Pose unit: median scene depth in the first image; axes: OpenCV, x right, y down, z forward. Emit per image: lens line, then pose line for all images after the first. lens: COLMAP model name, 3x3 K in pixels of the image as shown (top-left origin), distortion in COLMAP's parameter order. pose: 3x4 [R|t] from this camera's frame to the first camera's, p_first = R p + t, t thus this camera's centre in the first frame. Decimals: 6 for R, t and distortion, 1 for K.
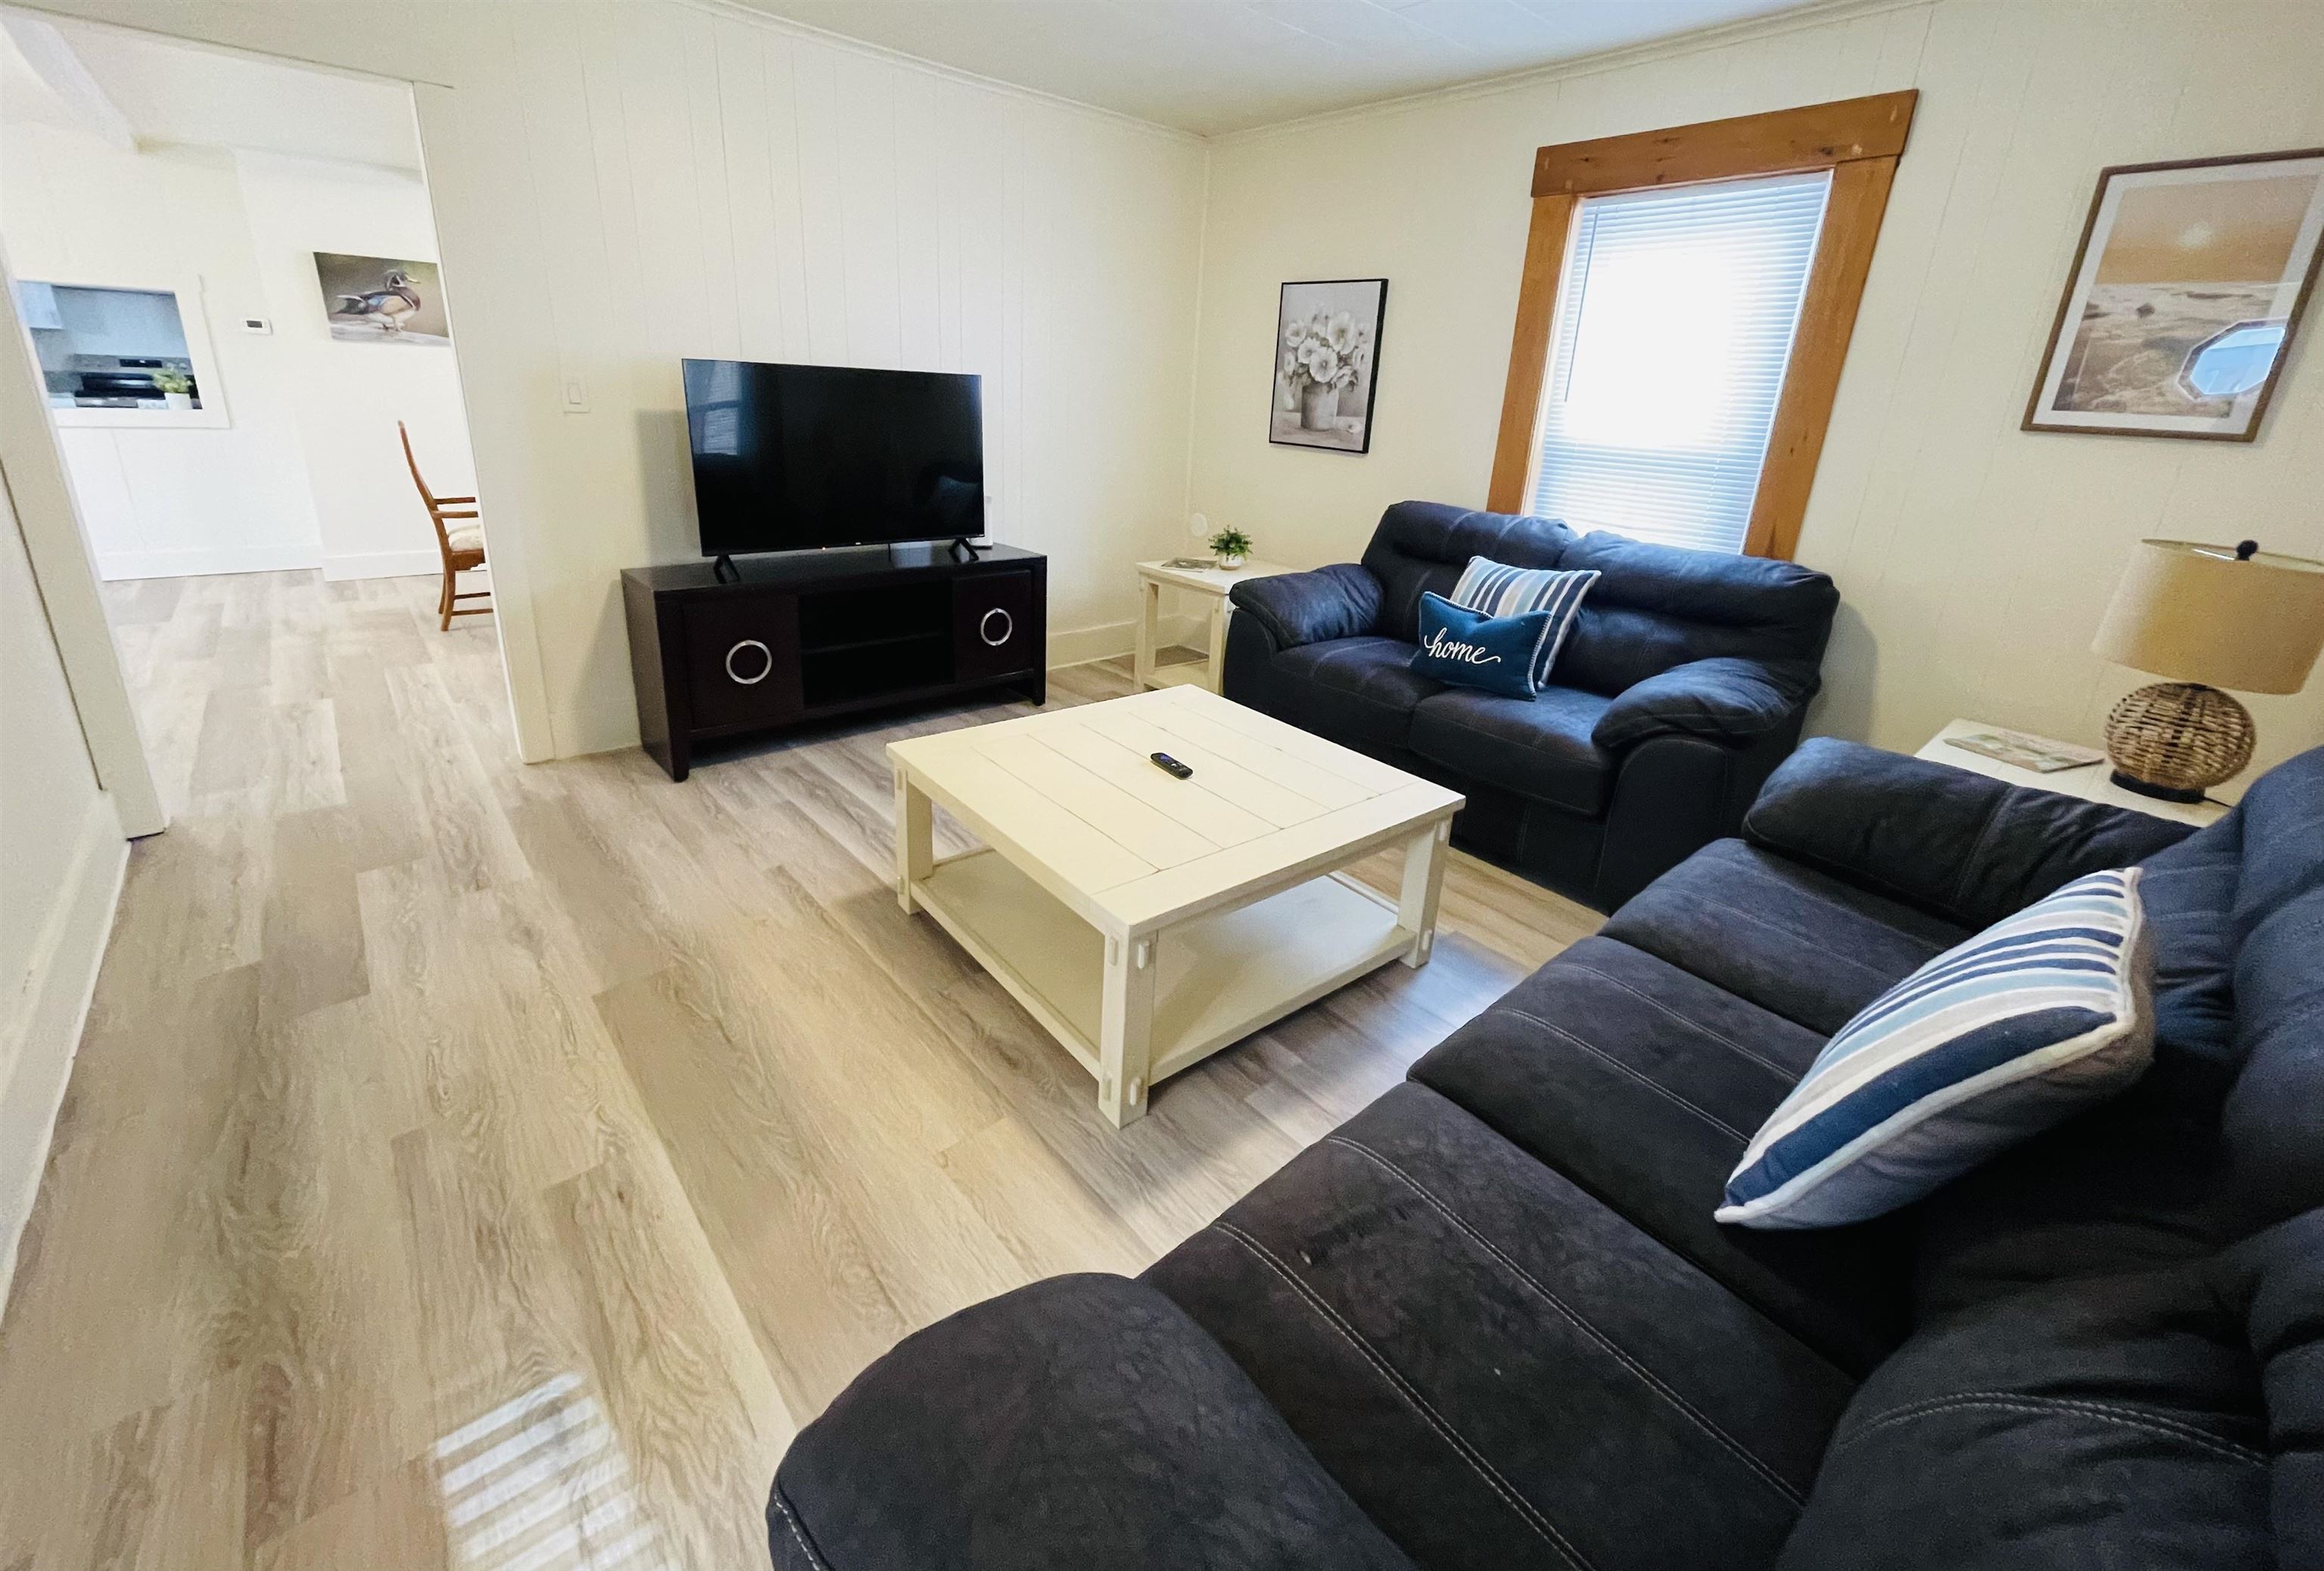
lens RADIAL K [[935.0, 0, 1157.5], [0, 935.0, 695.5], [0, 0, 1]] dist [-0.004354, -0.000002]
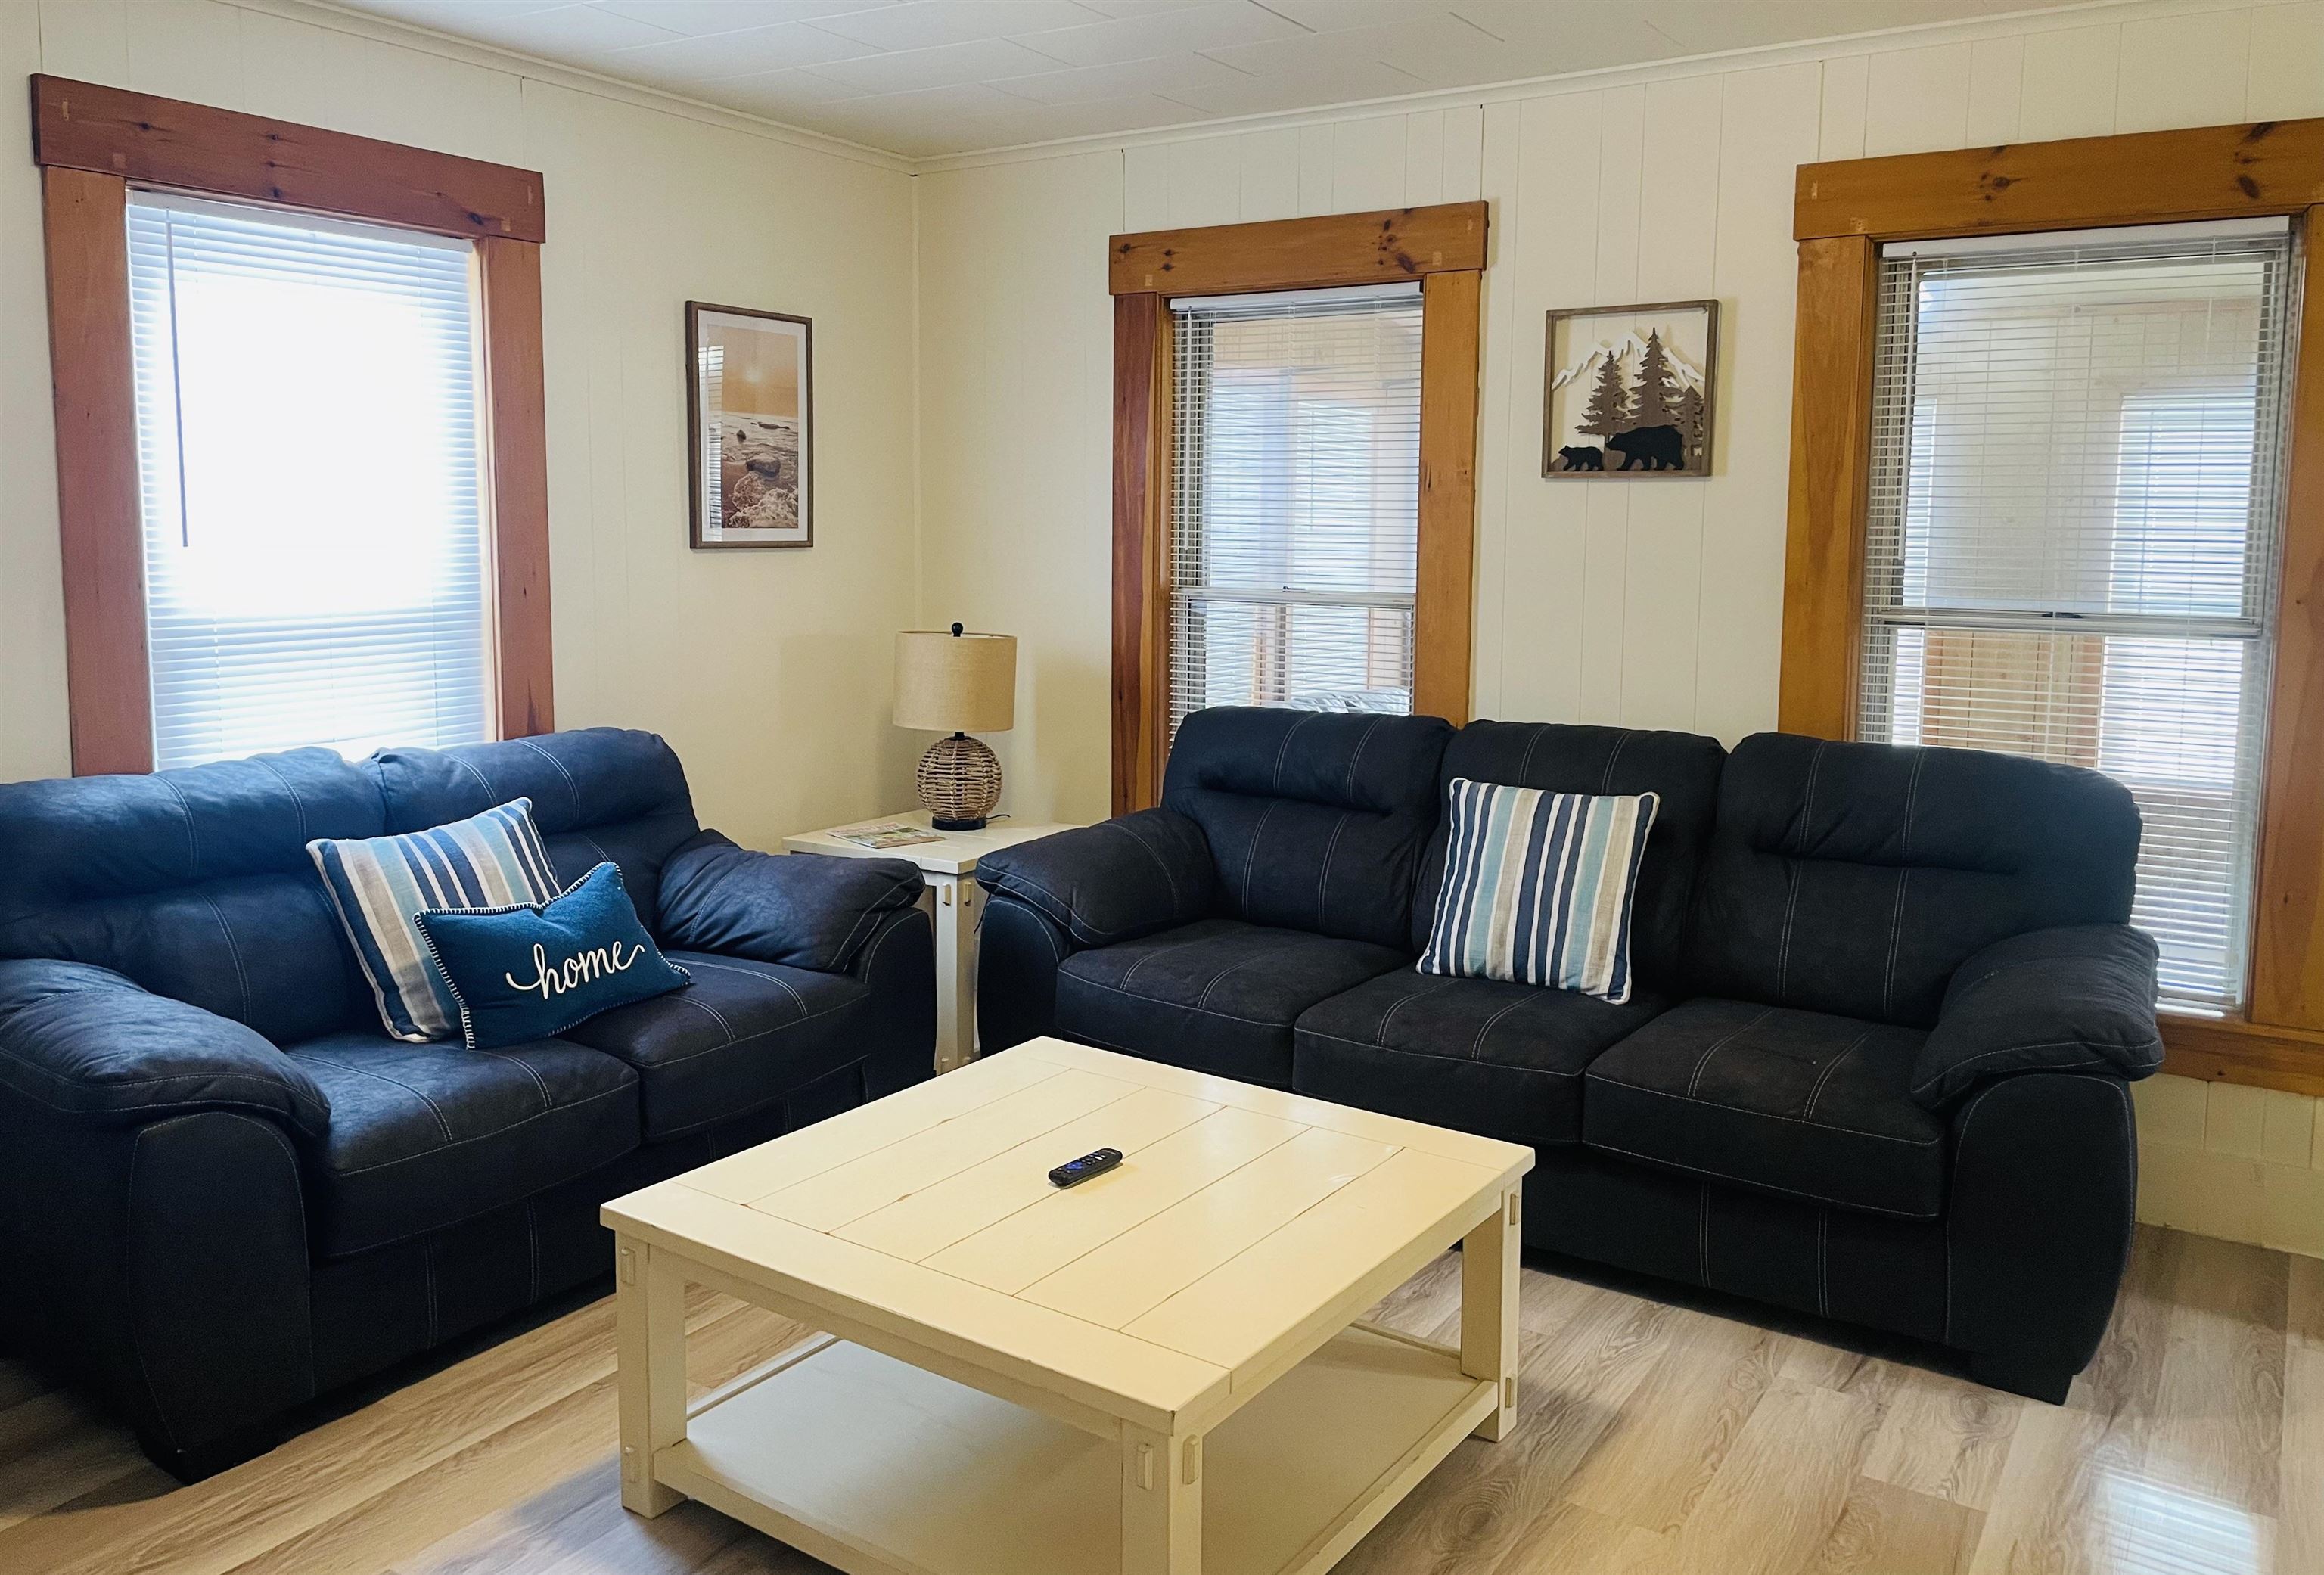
lens RADIAL K [[1744.4, 0, 1165.5], [0, 1744.4, 696.5], [0, 0, 1]] dist [0.070055, -0.079851]
pose [[-0.274602, -0.154649, 0.949040, -0.996371], [0.277973, 0.932074, 0.232315, -0.446027], [-0.920503, 0.327601, -0.212961, 1.027609]]
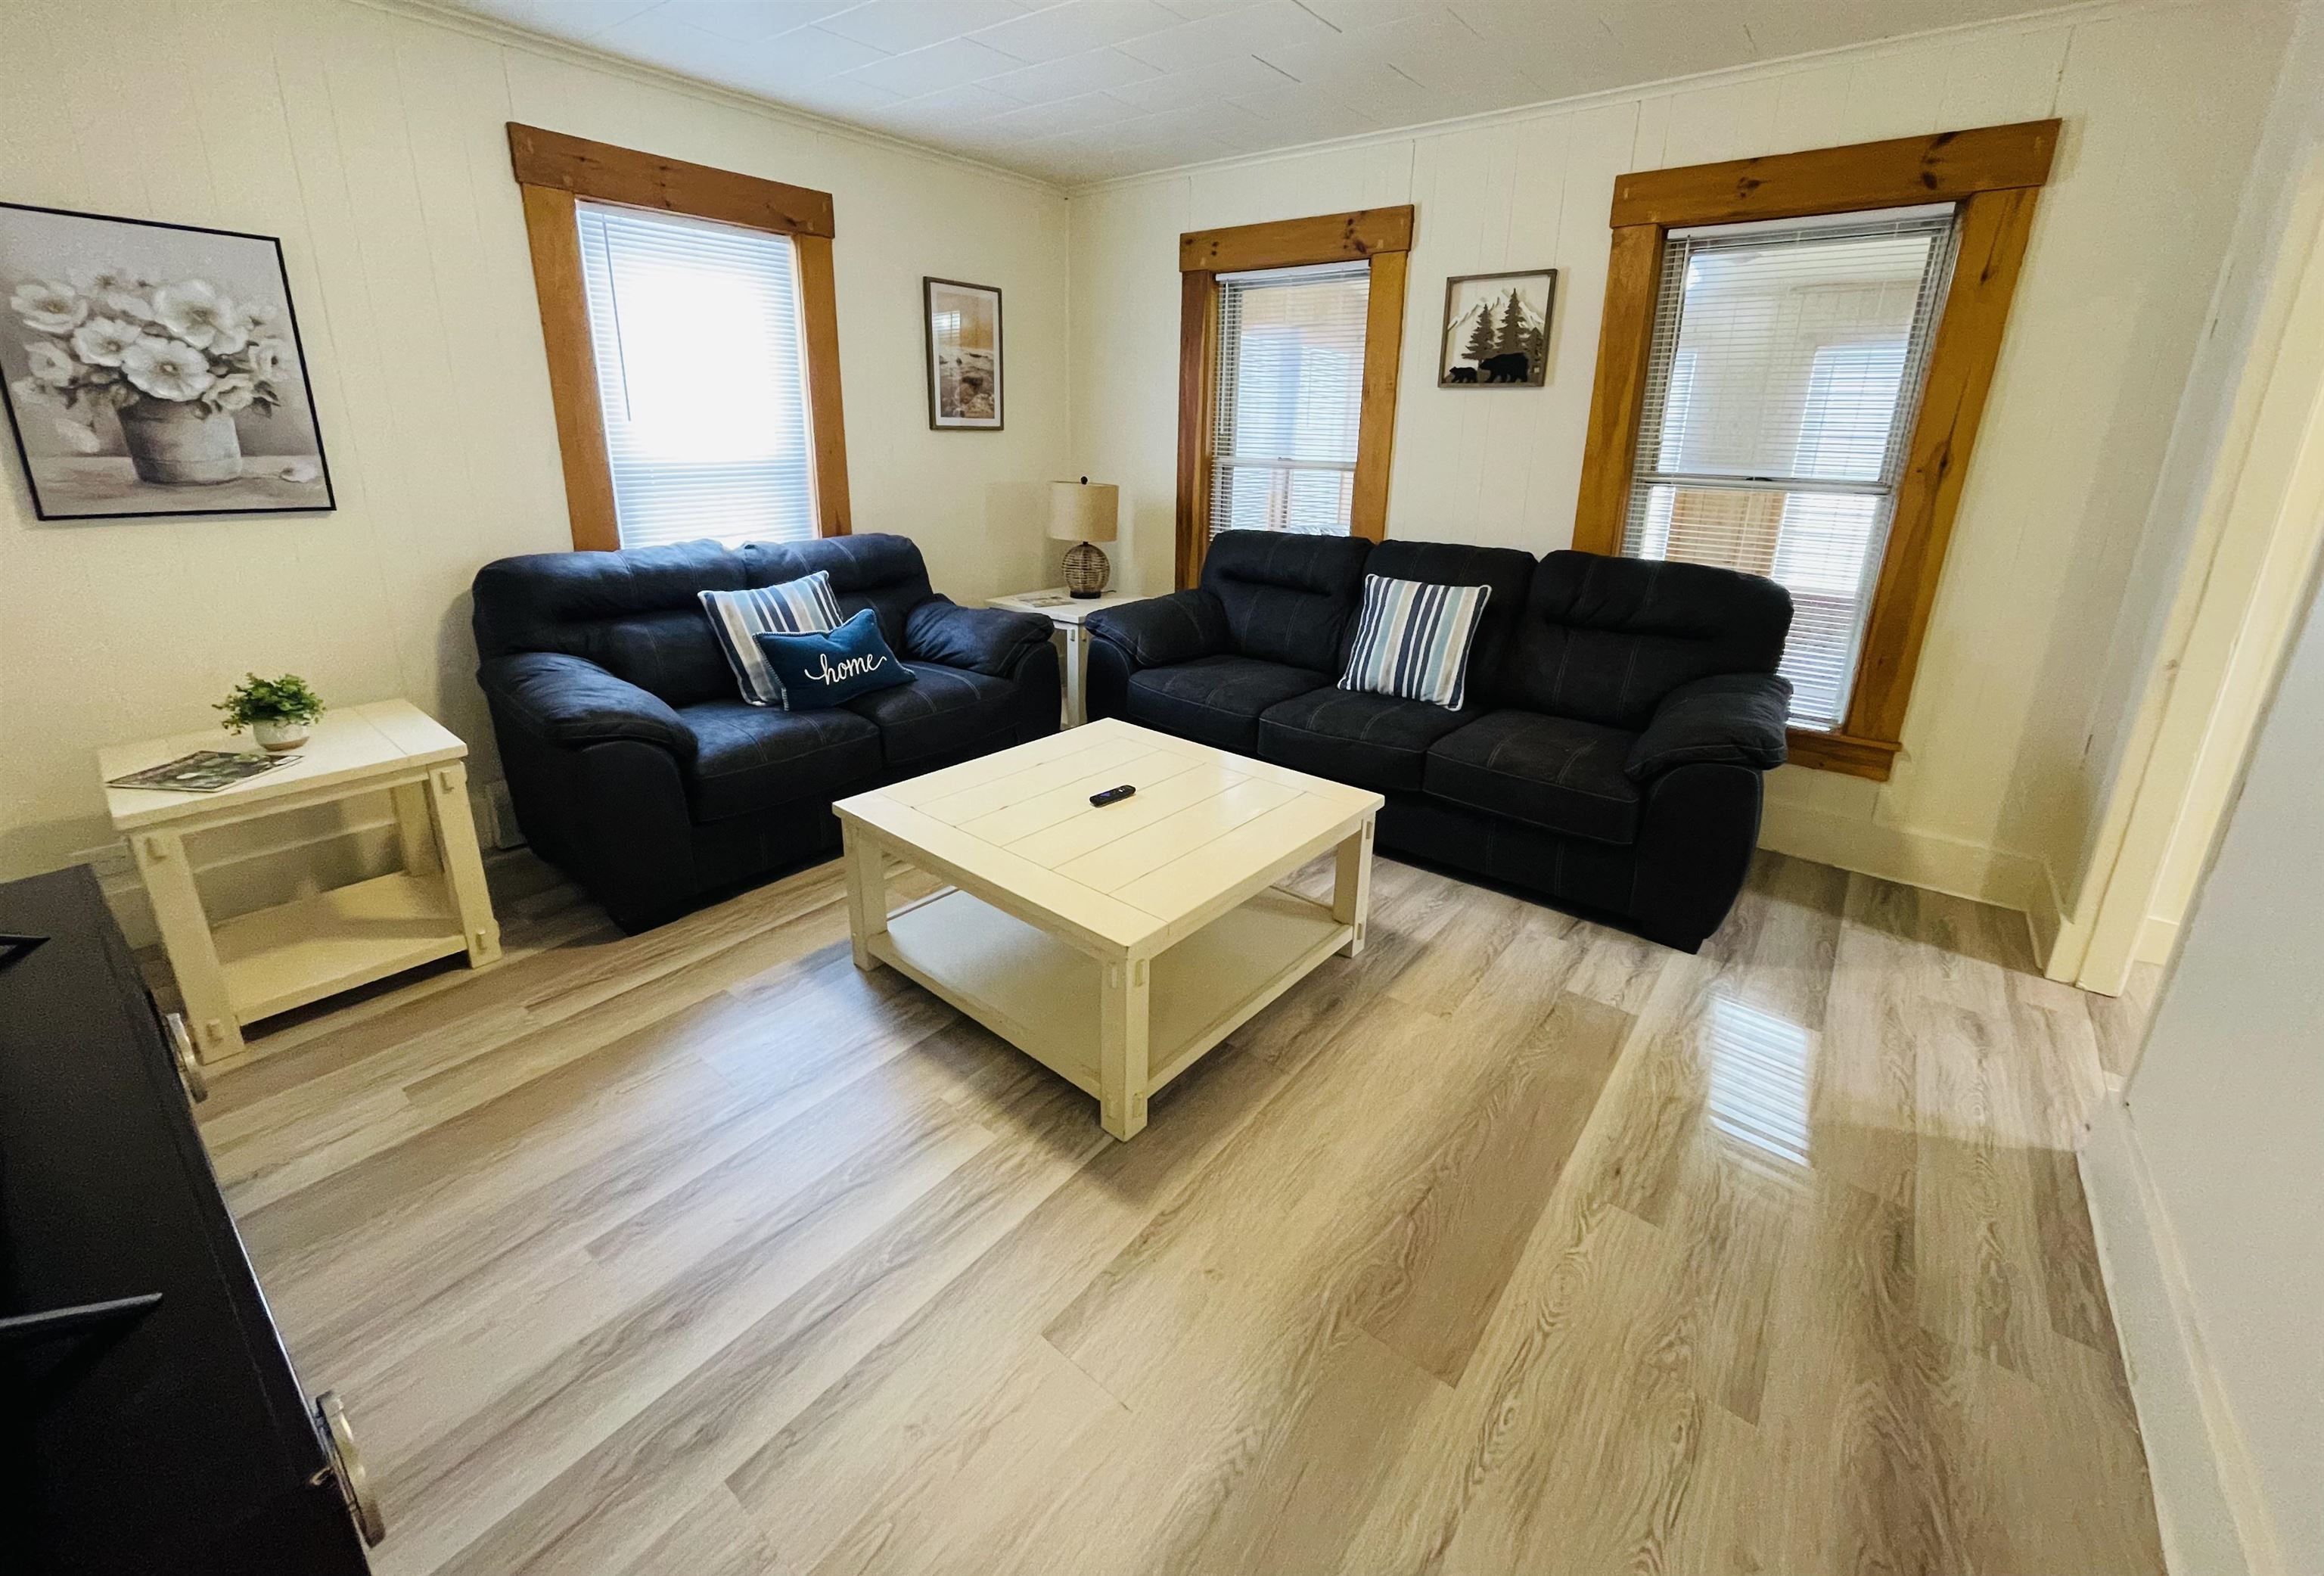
lens RADIAL K [[935.1, 0, 1157.5], [0, 935.1, 698.0], [0, 0, 1]] dist [-0.004354, -0.000002]
pose [[-0.179221, -0.326305, 0.928119, -0.881191], [0.279761, 0.887543, 0.366061, -0.371562], [-0.943193, 0.325257, -0.067779, 0.925354]]
